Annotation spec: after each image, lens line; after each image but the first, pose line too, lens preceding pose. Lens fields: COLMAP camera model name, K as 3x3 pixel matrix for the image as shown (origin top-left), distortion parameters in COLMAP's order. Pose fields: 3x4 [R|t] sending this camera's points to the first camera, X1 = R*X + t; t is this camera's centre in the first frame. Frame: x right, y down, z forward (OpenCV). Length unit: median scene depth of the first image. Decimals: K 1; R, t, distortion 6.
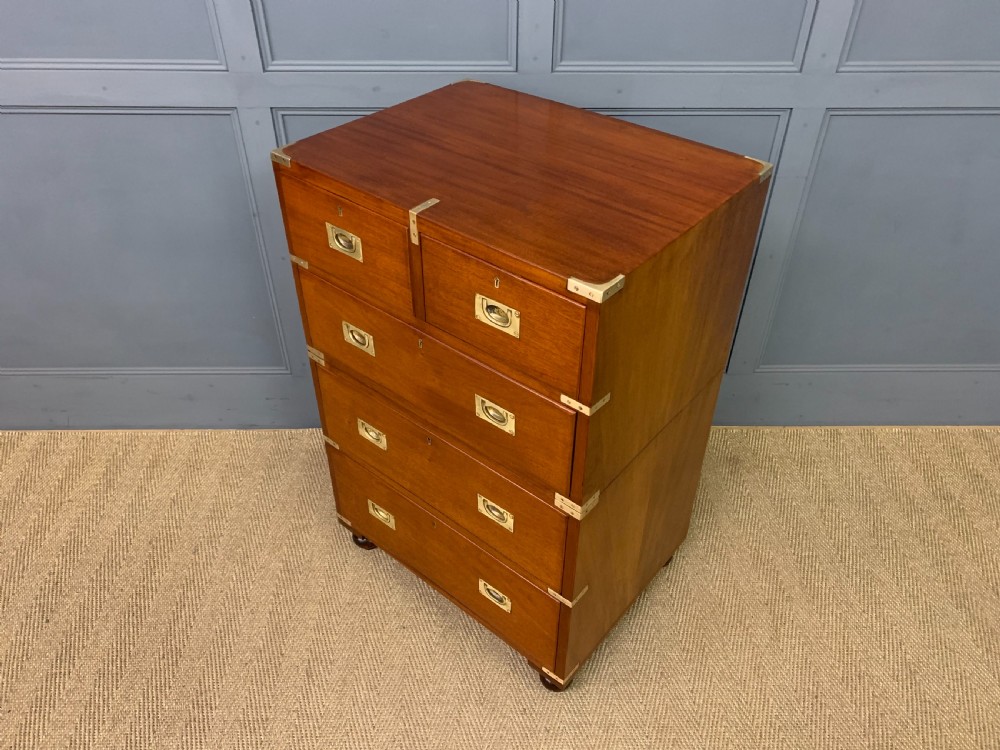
lens RADIAL K [[771.8, 0, 499.1], [0, 771.8, 367.7], [0, 0, 1]] dist [0.037882, -0.025077]
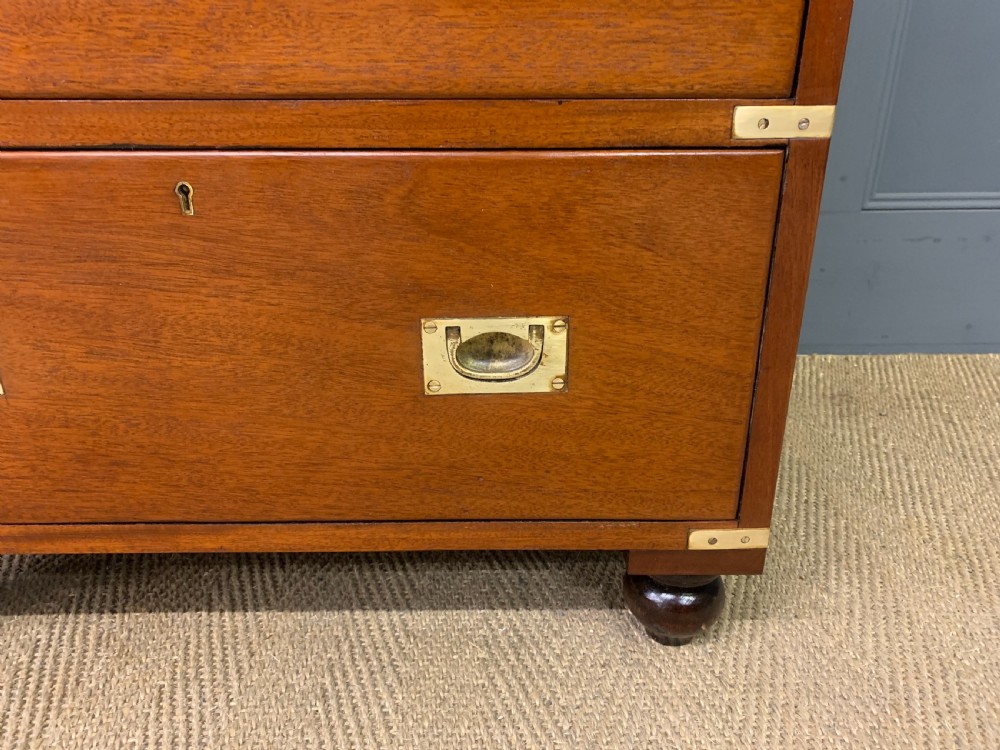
lens RADIAL K [[771.8, 0, 507.1], [0, 771.8, 372.7], [0, 0, 1]] dist [0.037882, -0.025077]
pose [[0.999897, -0.008043, -0.011901, 0.151571], [0.004751, 0.967089, -0.254393, 0.268059], [0.013555, 0.254310, 0.967028, 0.715174]]
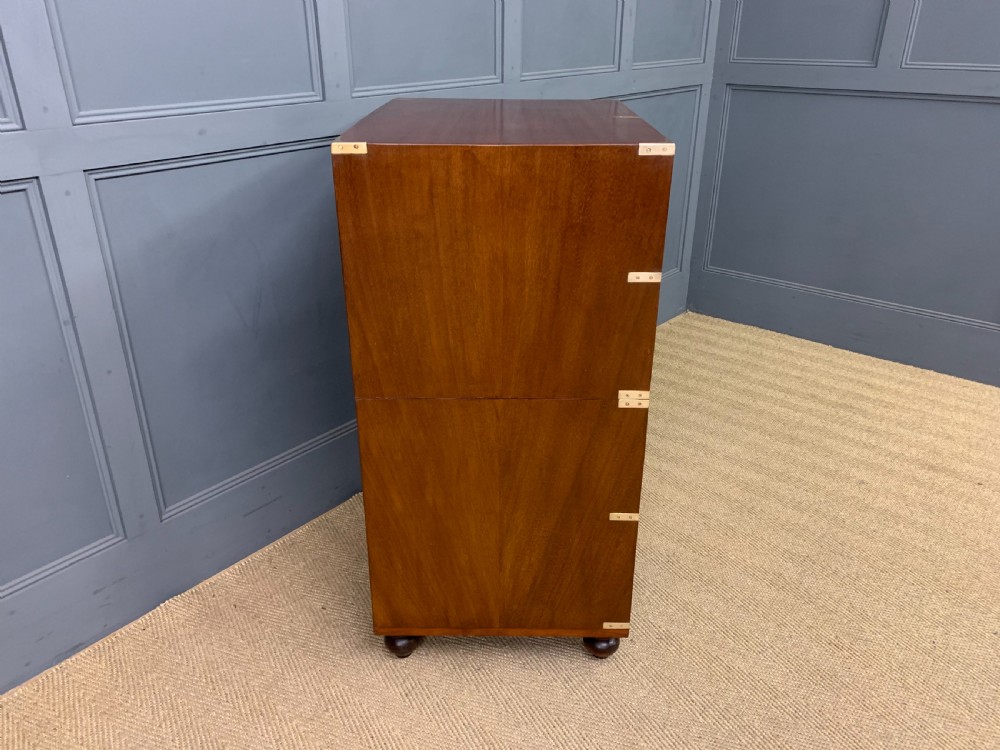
lens RADIAL K [[771.8, 0, 501.1], [0, 771.8, 369.6], [0, 0, 1]] dist [0.037882, -0.025077]
pose [[0.655964, -0.324639, 0.681411, -0.603250], [0.469092, 0.882602, -0.031083, 0.071213], [-0.591324, 0.340034, 0.731241, 0.217899]]
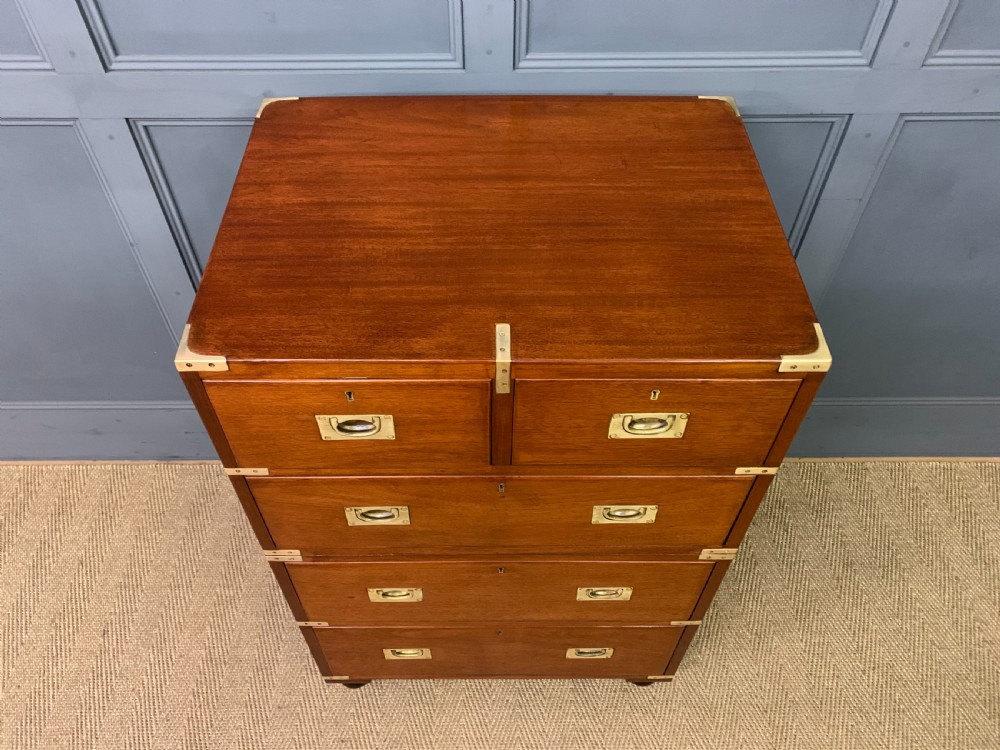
lens RADIAL K [[771.8, 0, 488.4], [0, 771.8, 383.8], [0, 0, 1]] dist [0.037882, -0.025077]
pose [[0.999853, 0.002483, -0.016973, 0.054295], [0.001041, 0.978861, 0.204523, -0.232174], [0.017122, -0.204510, 0.978715, 0.237712]]
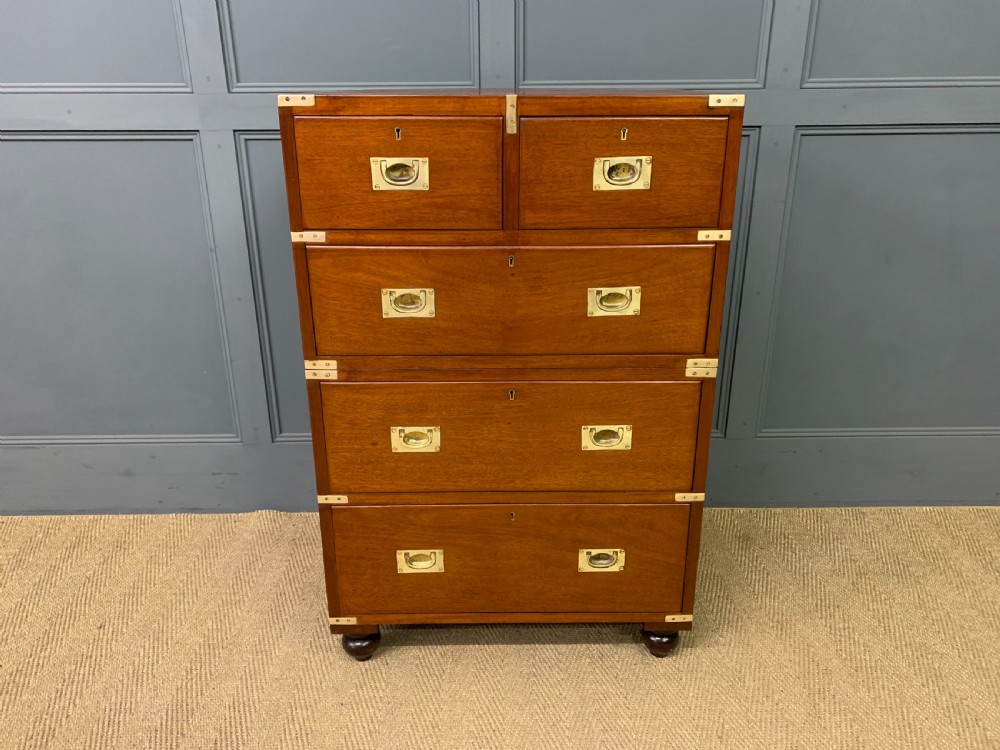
lens RADIAL K [[771.8, 0, 493.7], [0, 771.8, 377.5], [0, 0, 1]] dist [0.037882, -0.025077]
pose [[0.999853, -0.010864, -0.013267, 0.046669], [0.006431, 0.954810, -0.297146, 0.254613], [0.015896, 0.297017, 0.954740, 0.145055]]
